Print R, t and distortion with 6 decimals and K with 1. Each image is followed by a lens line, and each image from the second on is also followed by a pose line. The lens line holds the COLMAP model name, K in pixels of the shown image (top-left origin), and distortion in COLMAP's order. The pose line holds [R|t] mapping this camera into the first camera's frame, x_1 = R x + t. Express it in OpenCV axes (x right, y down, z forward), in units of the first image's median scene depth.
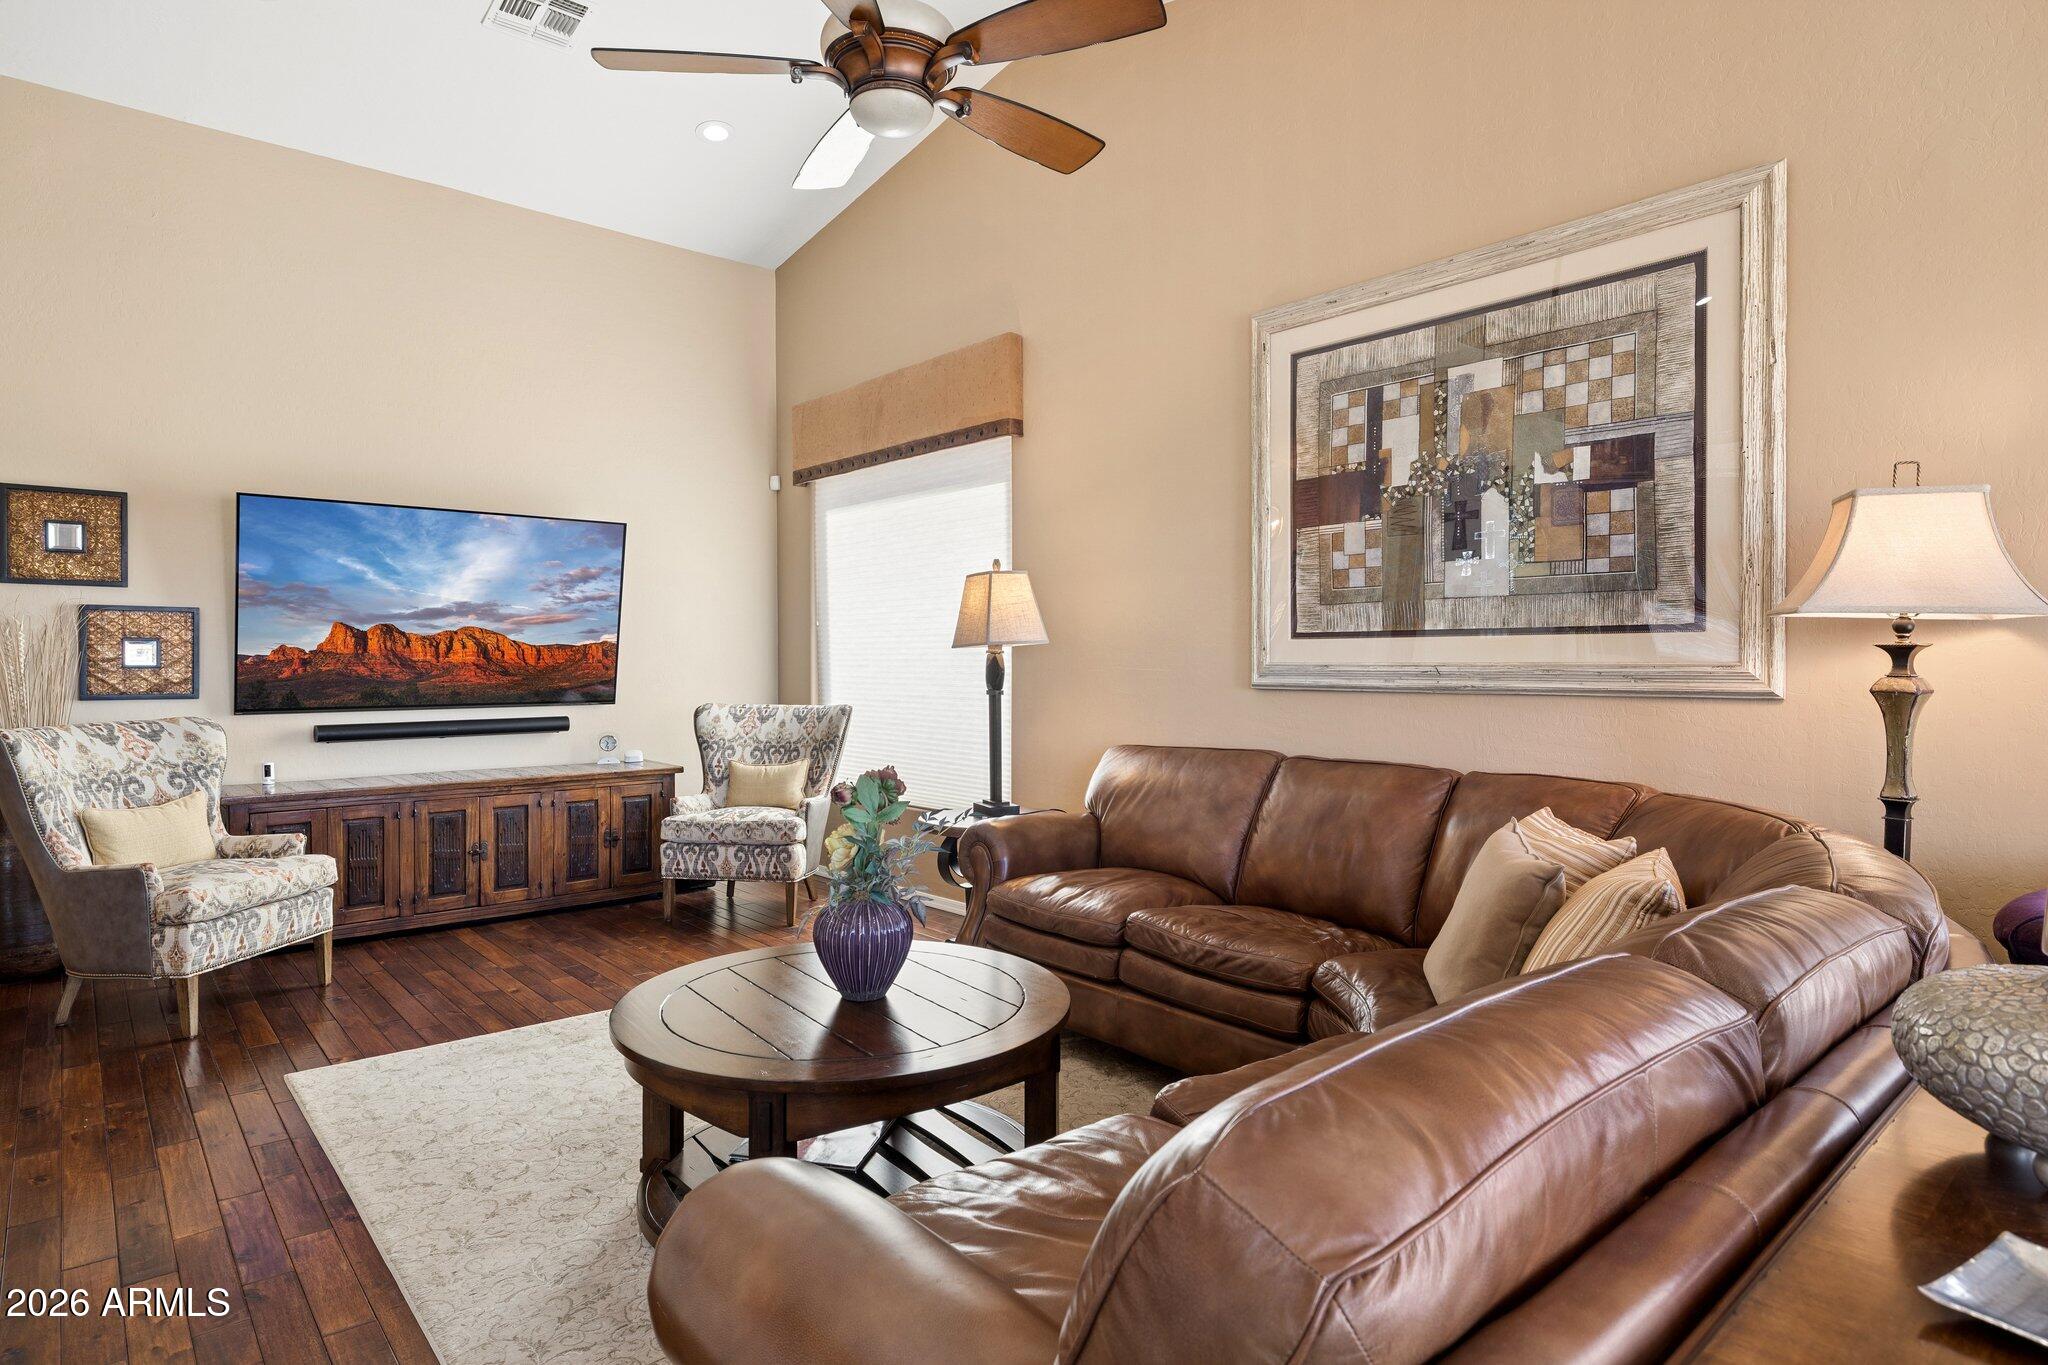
lens RADIAL K [[1098.9, 0, 1028.2], [0, 1098.9, 680.3], [0, 0, 1]] dist [-0.004465, 0.000039]
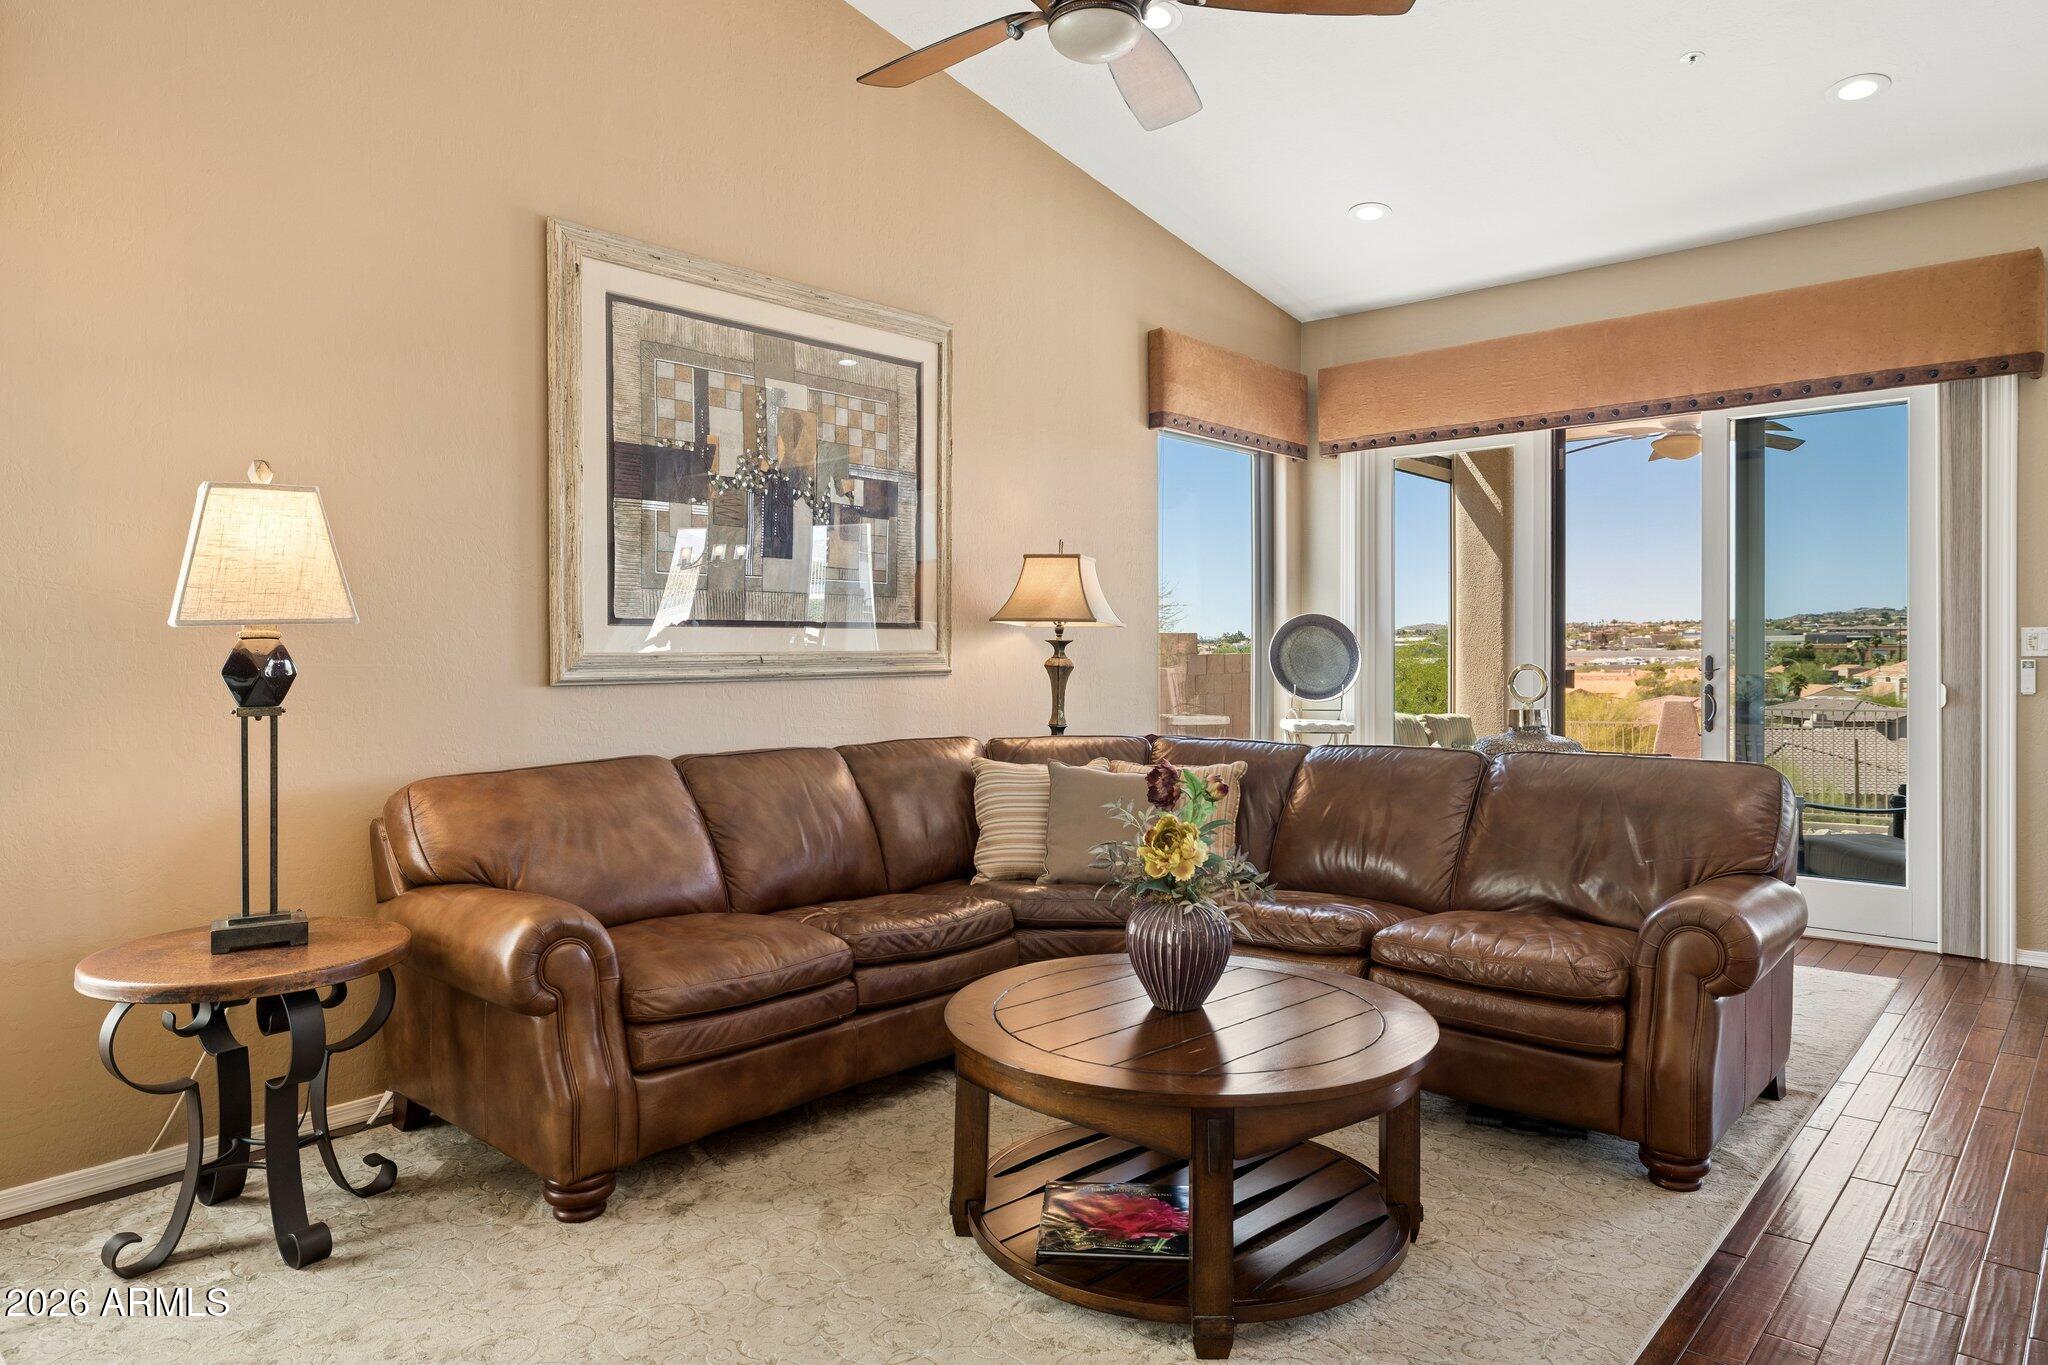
lens RADIAL K [[1252.0, 0, 1017.6], [0, 1252.0, 659.0], [0, 0, 1]] dist [-0.005540, 0.001933]
pose [[-0.116956, -0.006423, 0.993116, -0.814683], [0.022258, 0.999711, 0.009087, -0.014205], [-0.992888, 0.023168, -0.116779, 0.855112]]
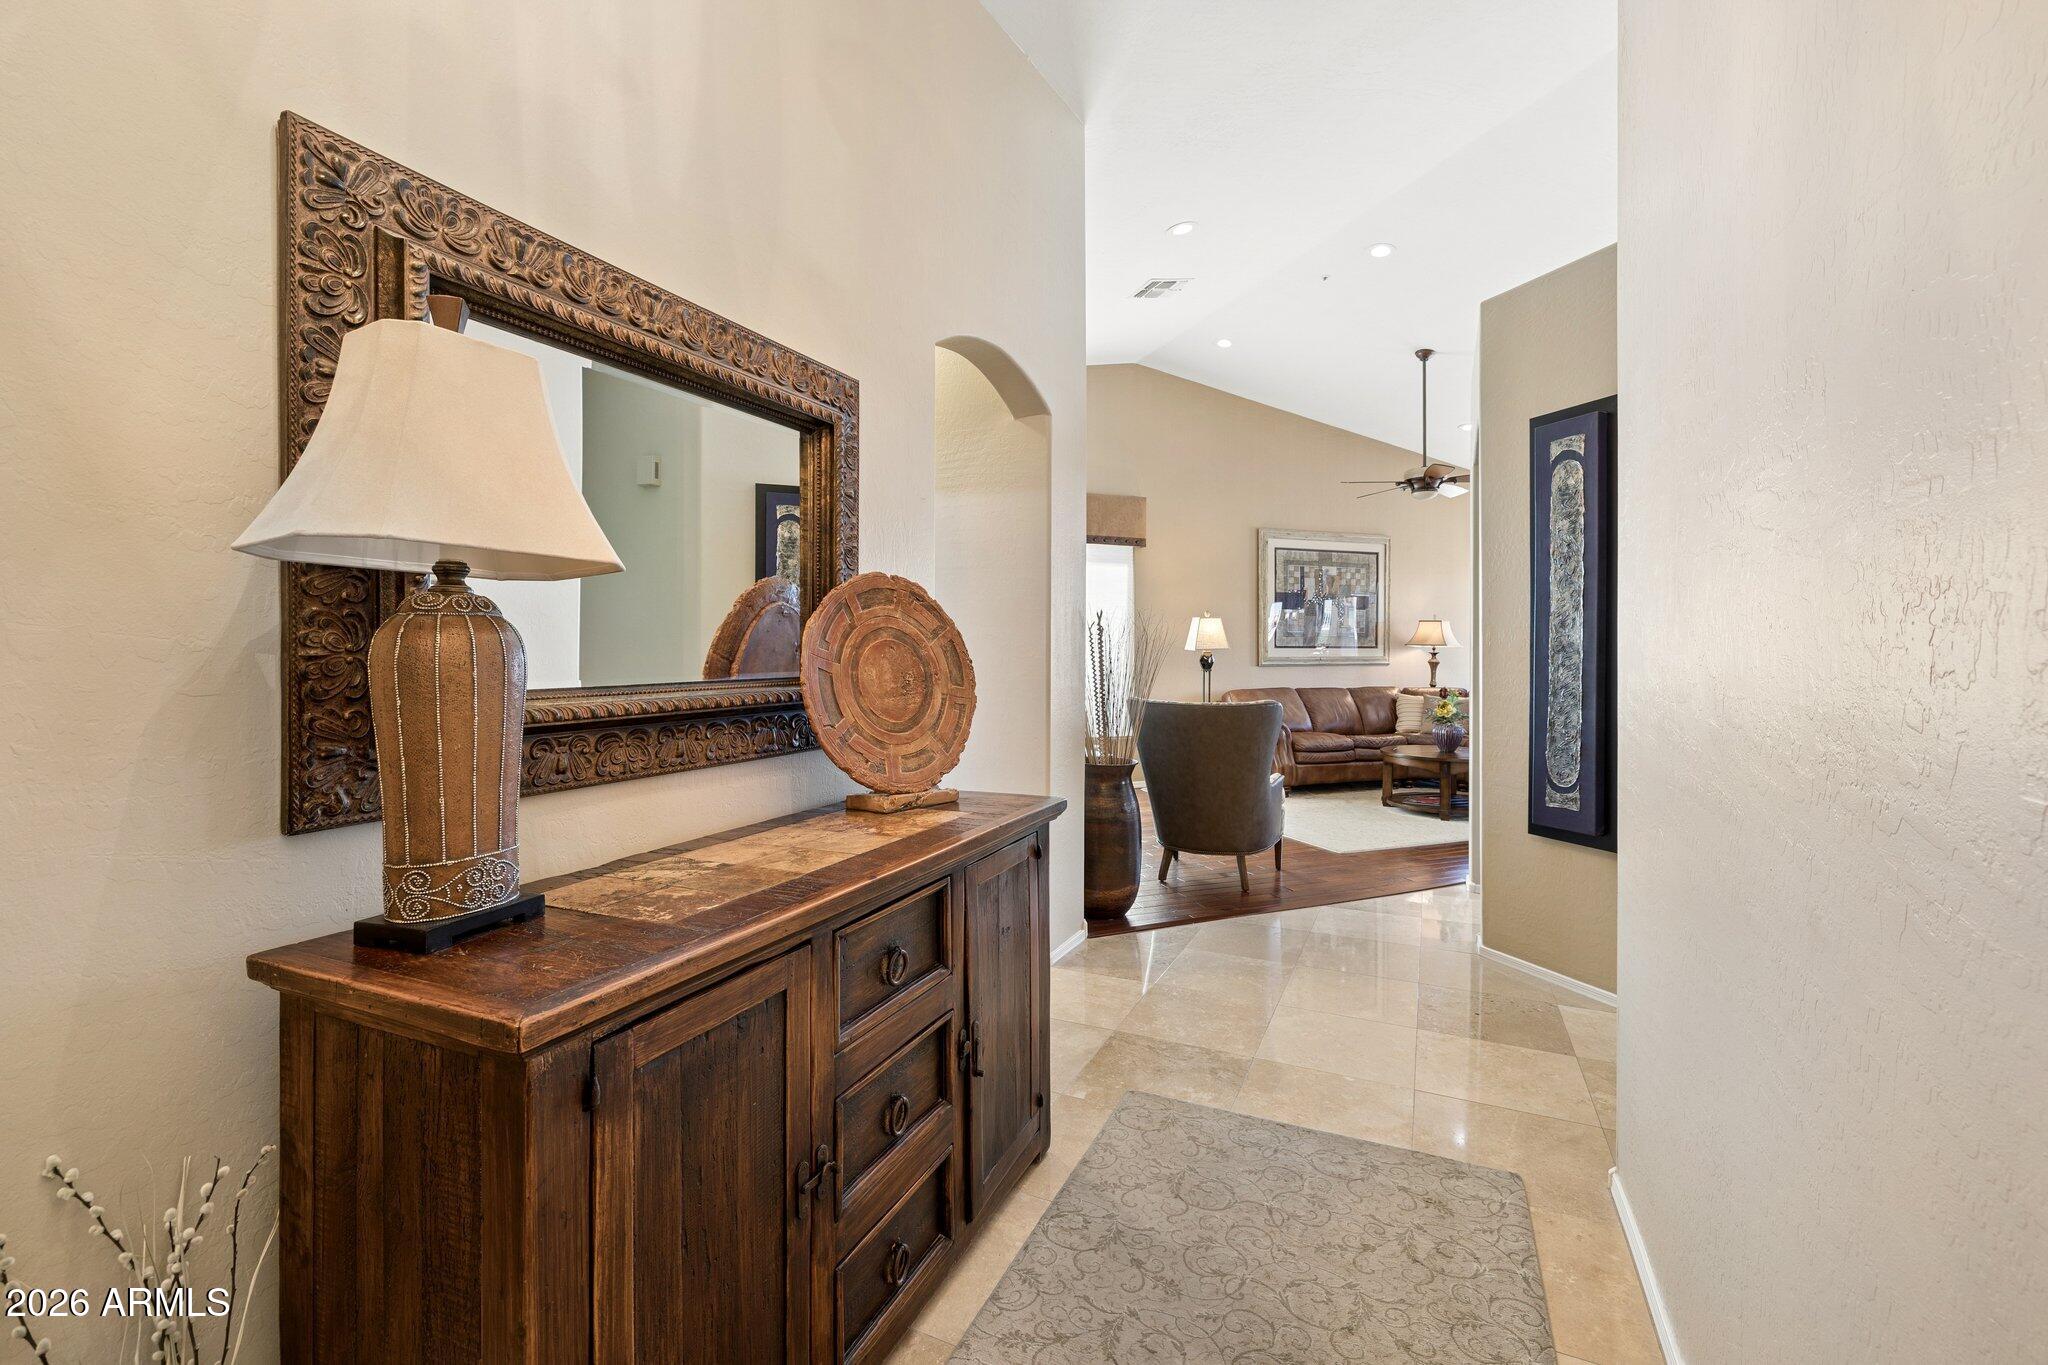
lens RADIAL K [[866.8, 0, 1030.0], [0, 866.8, 654.5], [0, 0, 1]] dist [0.002417, -0.000495]
pose [[0.344906, 0.000052, 0.938637, -2.201096], [0.017649, 0.999823, -0.006541, -0.019351], [-0.938471, 0.018822, 0.344844, 0.880883]]
